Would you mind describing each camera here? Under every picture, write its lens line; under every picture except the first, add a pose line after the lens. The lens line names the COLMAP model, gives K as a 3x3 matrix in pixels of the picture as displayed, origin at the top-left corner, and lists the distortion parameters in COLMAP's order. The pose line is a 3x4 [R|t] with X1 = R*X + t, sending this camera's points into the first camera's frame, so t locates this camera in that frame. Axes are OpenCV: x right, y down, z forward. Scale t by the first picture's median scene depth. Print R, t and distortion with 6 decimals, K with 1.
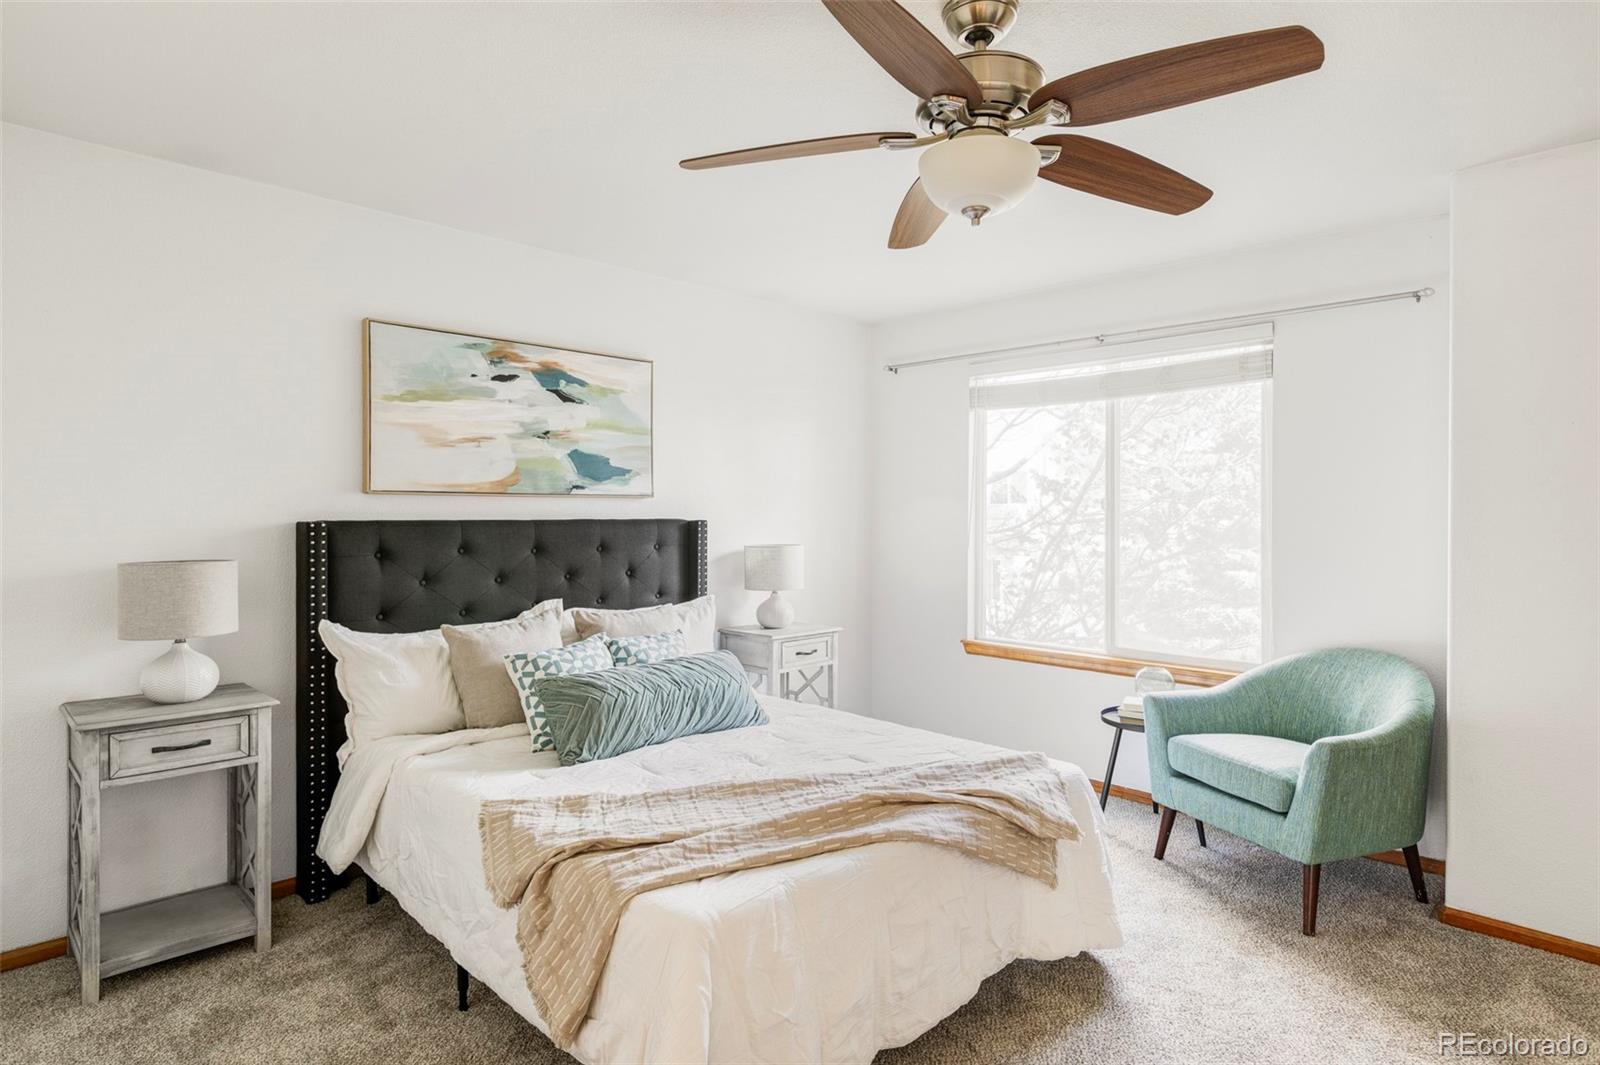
lens RADIAL K [[891.4, 0, 786.4], [0, 891.4, 523.6], [0, 0, 1]] dist [0.002454, -0.000240]
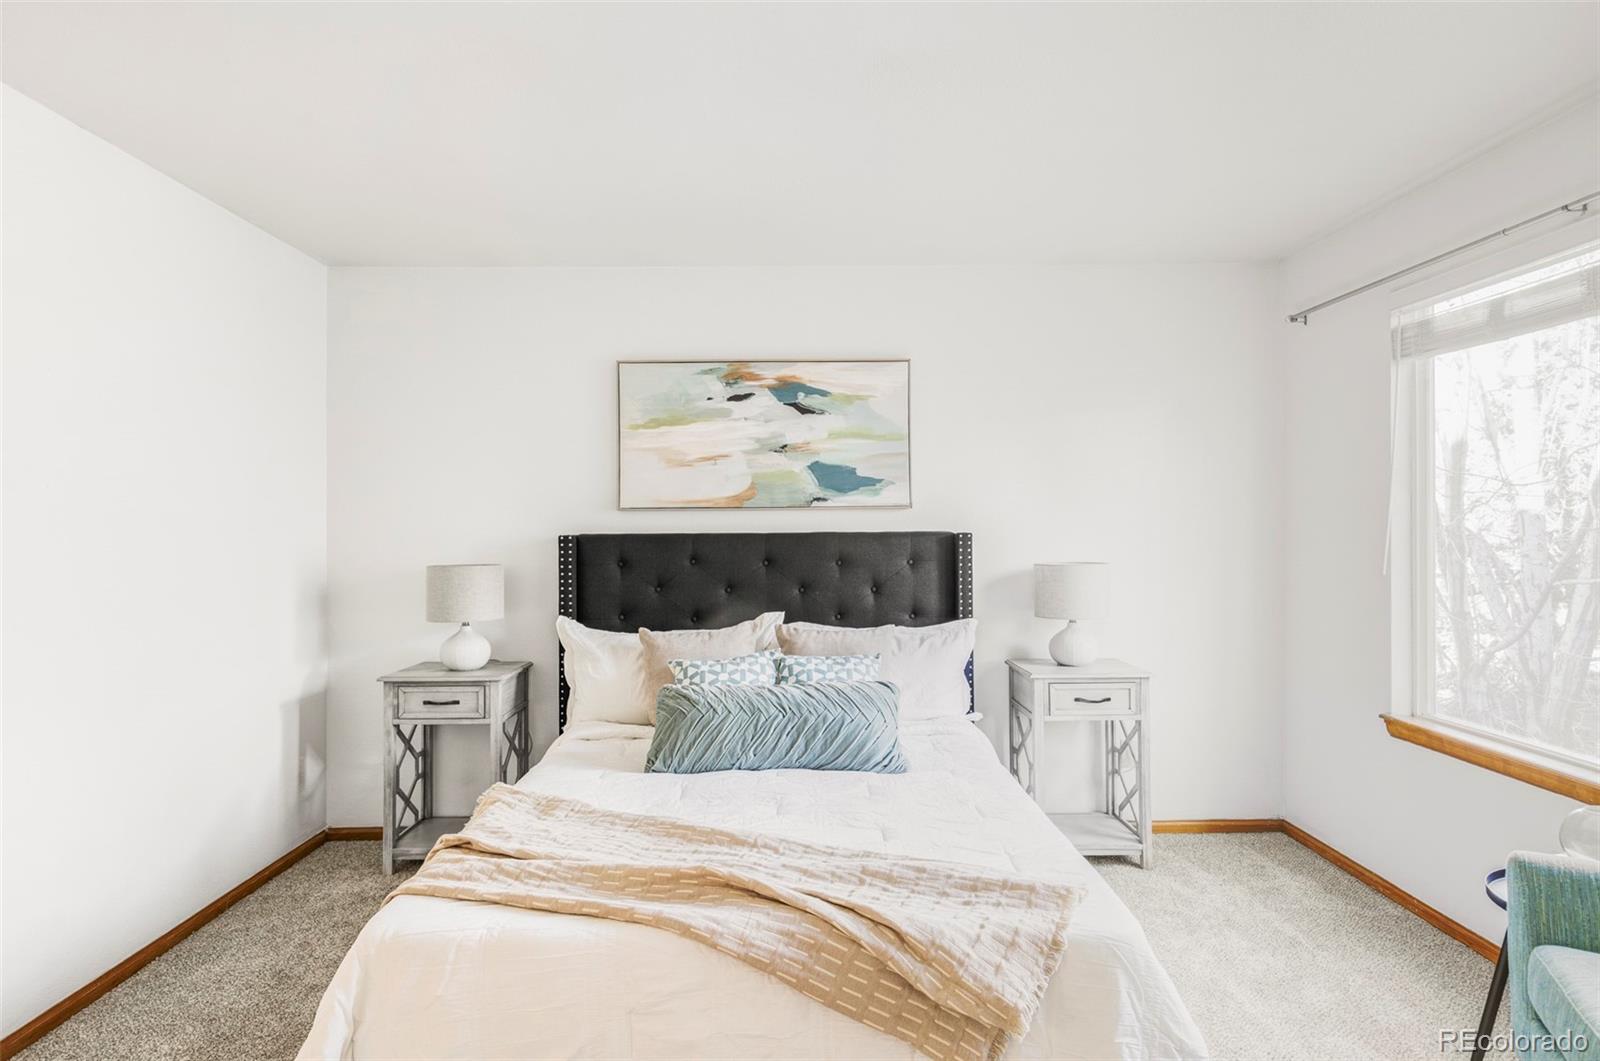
lens RADIAL K [[891.4, 0, 786.4], [0, 891.4, 521.6], [0, 0, 1]] dist [0.002454, -0.000240]
pose [[0.712557, -0.010758, -0.701532, 0.481739], [-0.000335, 0.999877, -0.015673, -0.001038], [0.701614, 0.011403, 0.712466, 0.309578]]
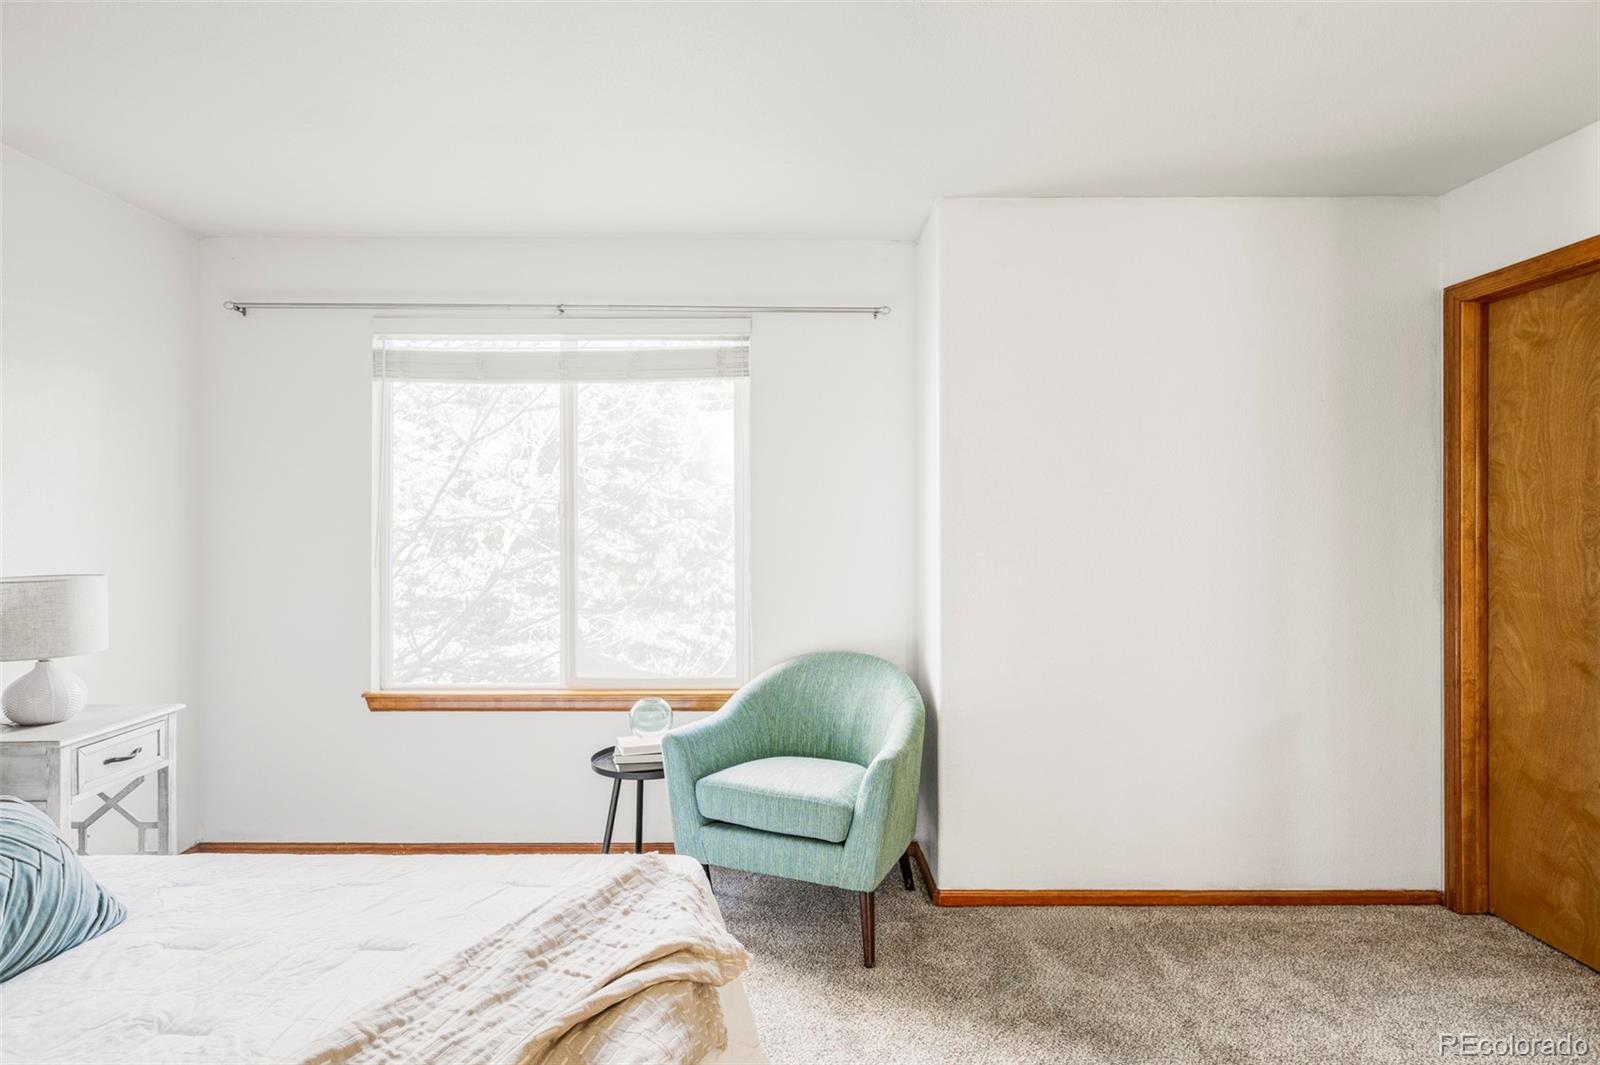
lens RADIAL K [[891.4, 0, 786.4], [0, 891.4, 523.6], [0, 0, 1]] dist [0.002454, -0.000240]
pose [[0.690675, -0.006555, 0.723136, -0.127671], [0.011348, 0.999934, -0.001775, -0.004503], [-0.723076, 0.009433, 0.690704, 0.341989]]
